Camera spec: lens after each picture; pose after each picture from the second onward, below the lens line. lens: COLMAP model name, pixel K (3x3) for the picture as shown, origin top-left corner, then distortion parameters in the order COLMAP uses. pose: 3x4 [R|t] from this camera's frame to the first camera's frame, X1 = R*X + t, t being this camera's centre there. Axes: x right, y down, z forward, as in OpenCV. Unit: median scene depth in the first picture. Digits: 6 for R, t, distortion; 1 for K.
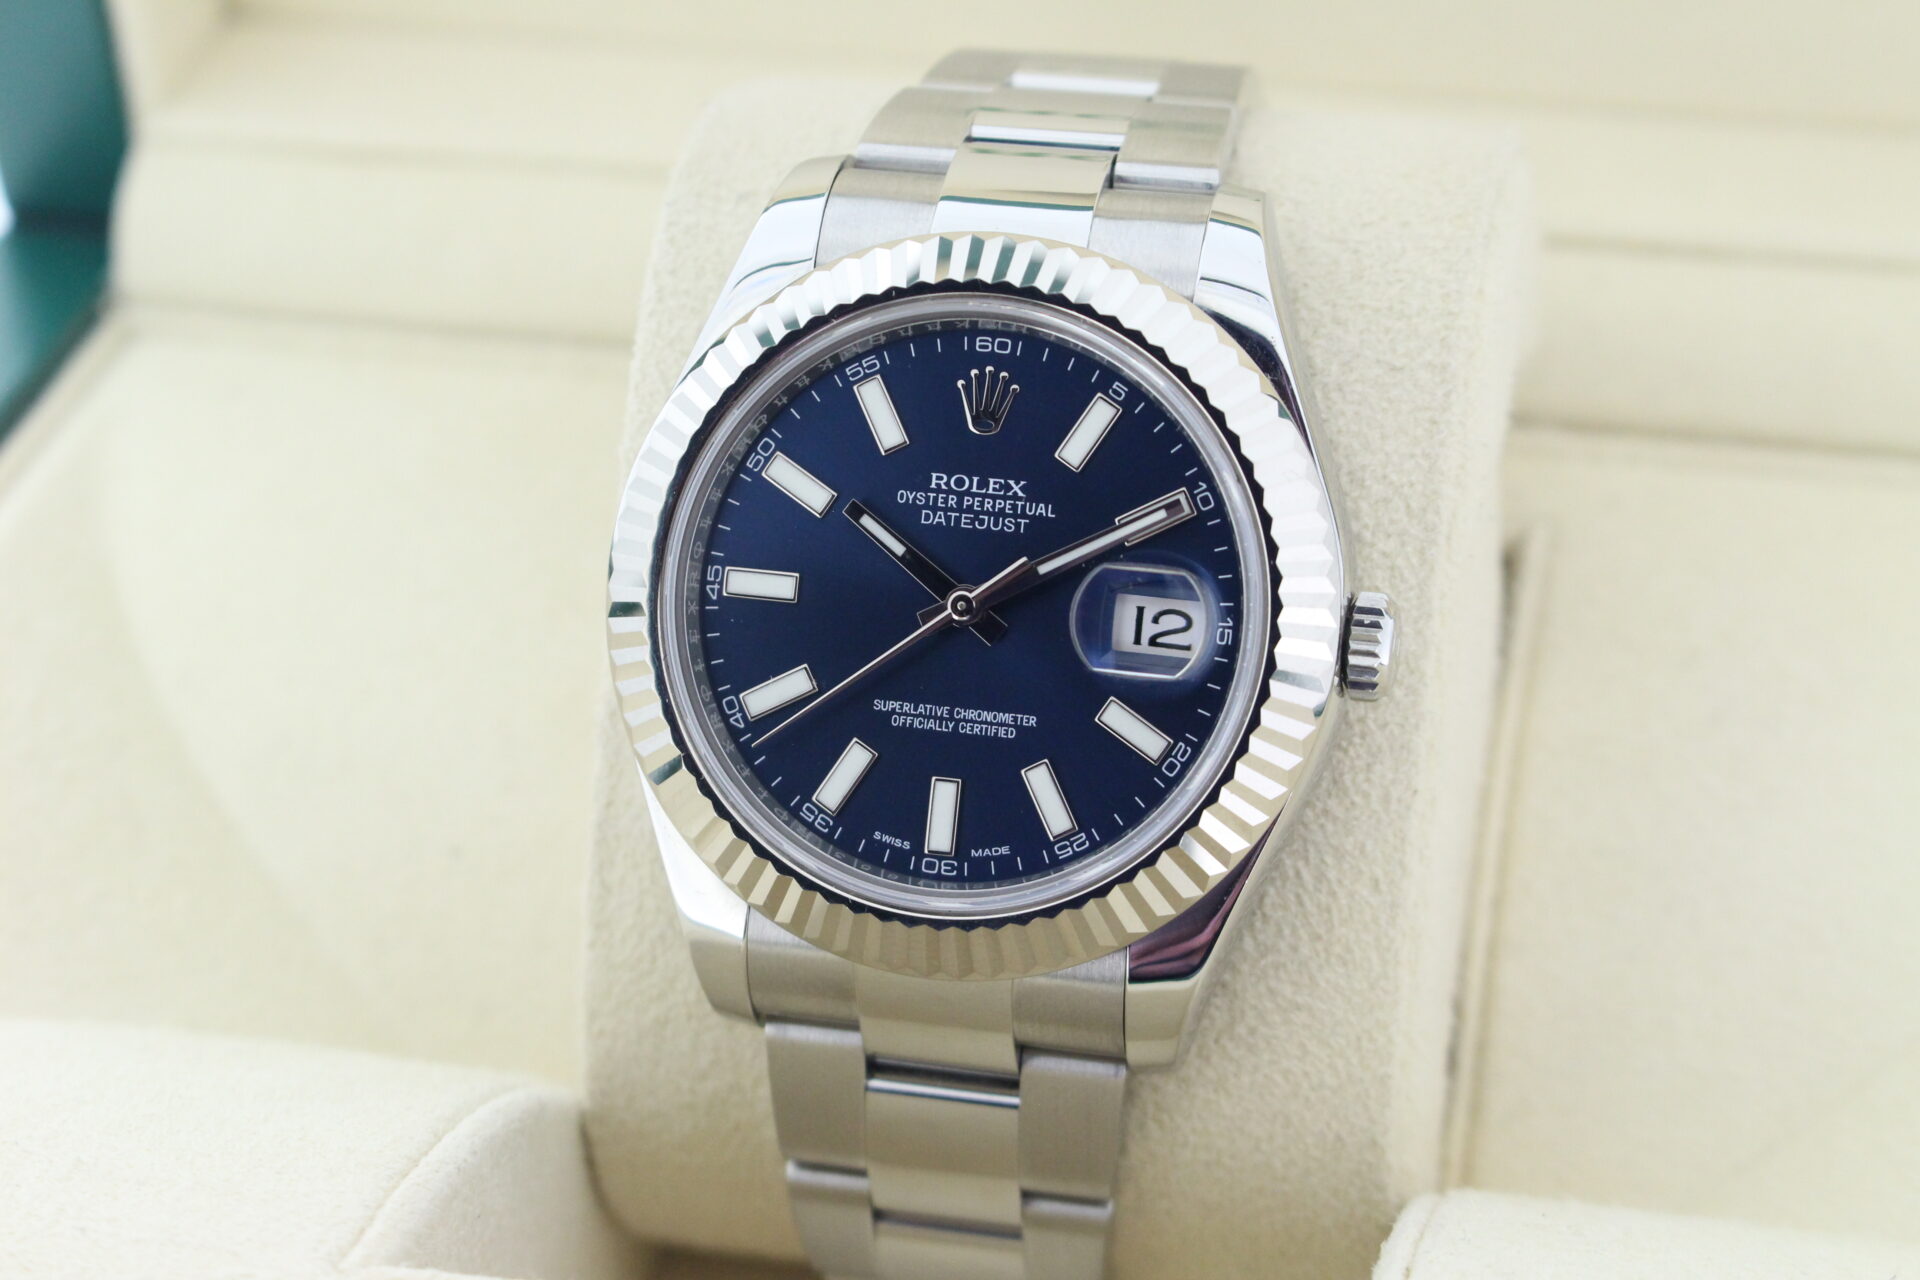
lens RADIAL K [[4179.0, 0, 958.0], [0, 4179.0, 631.4], [0, 0, 1]] dist [0.566309, 0.000000]
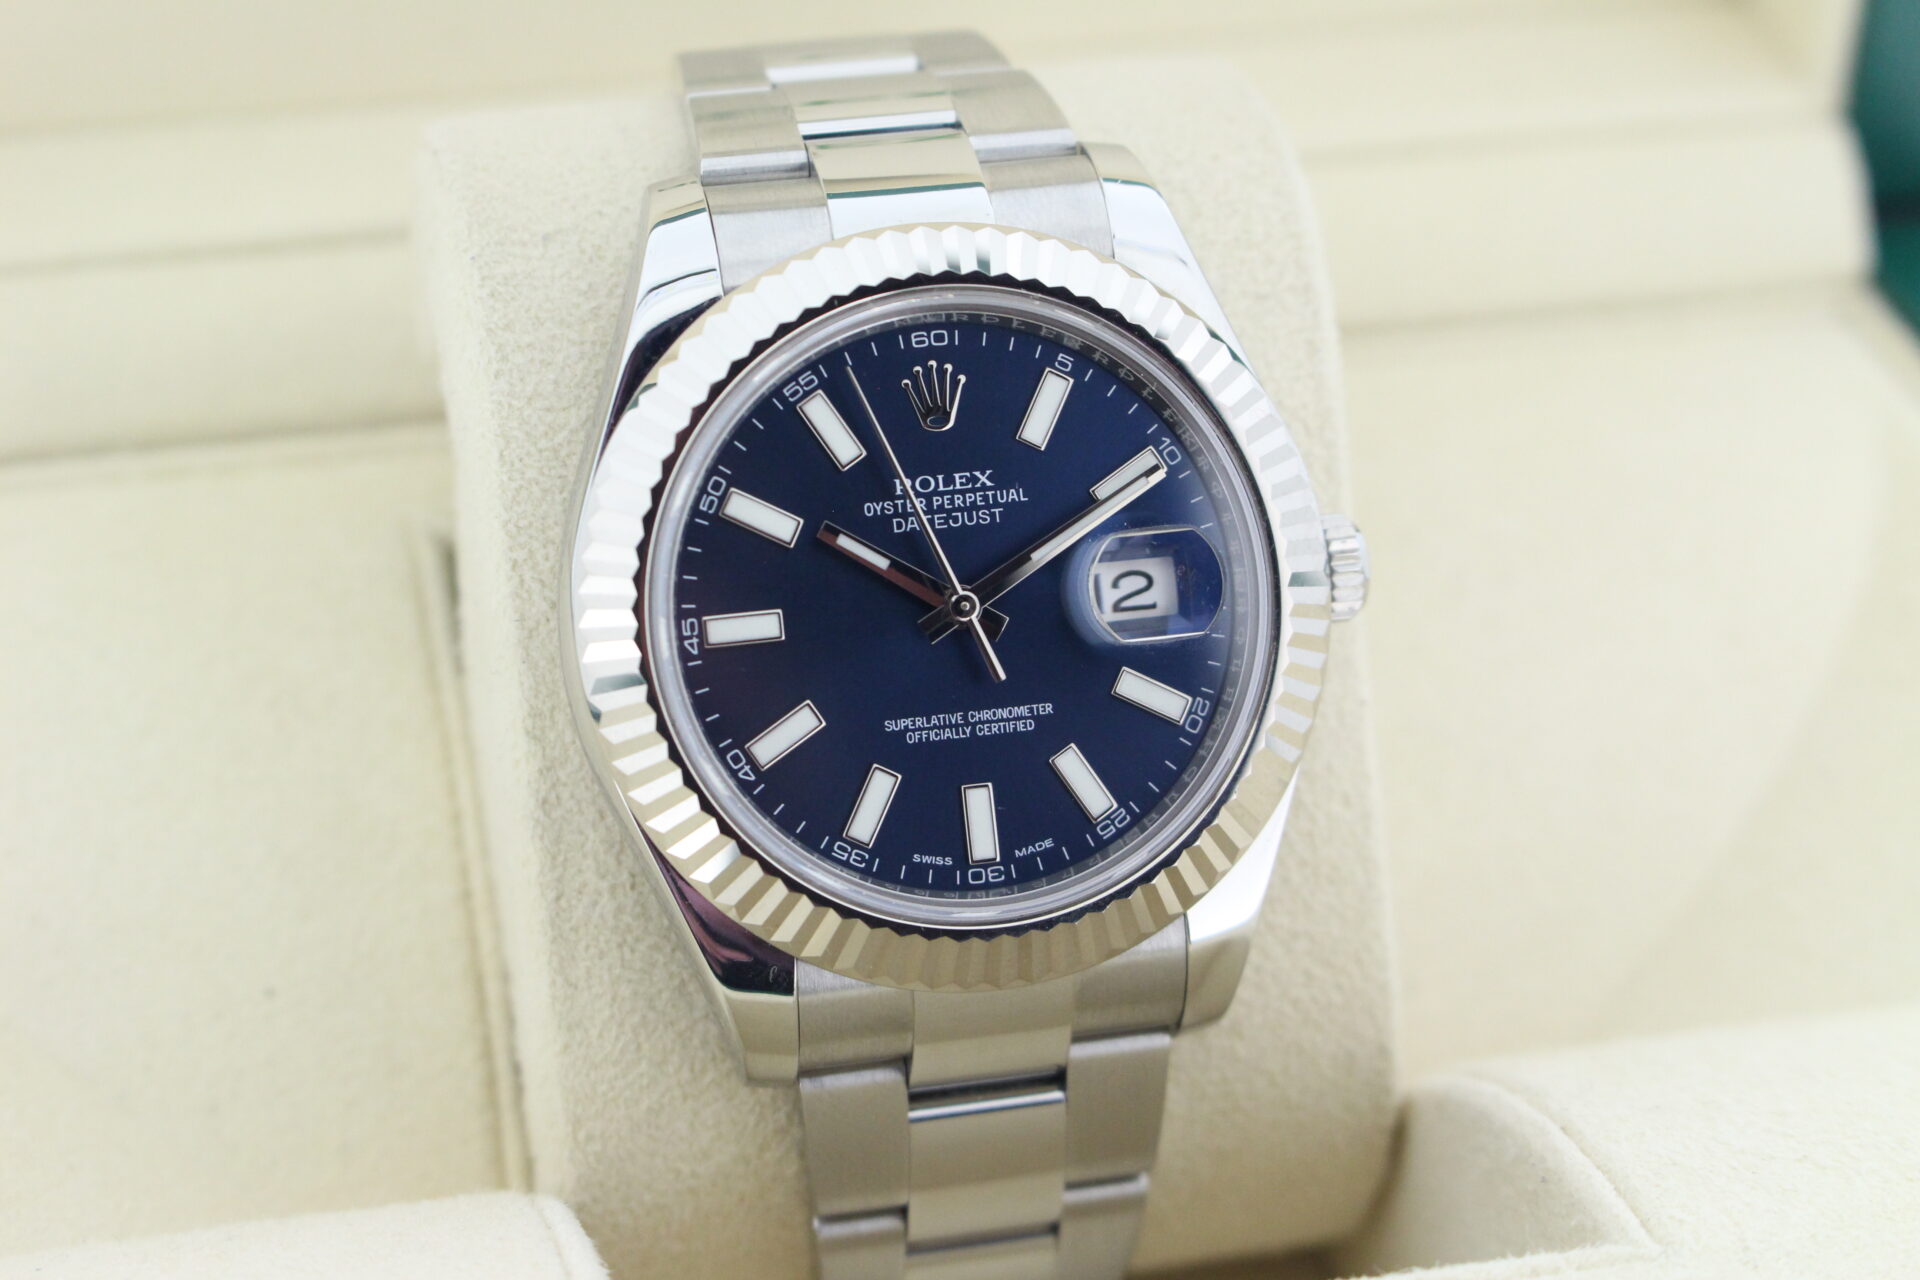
lens RADIAL K [[4179.0, 0, 956.5], [0, 4179.0, 650.4], [0, 0, 1]] dist [0.566309, 0.000000]
pose [[0.899696, -0.198861, 0.388590, -0.377054], [0.195535, 0.979495, 0.048538, -0.043357], [-0.390274, 0.032313, 0.920132, 0.104657]]
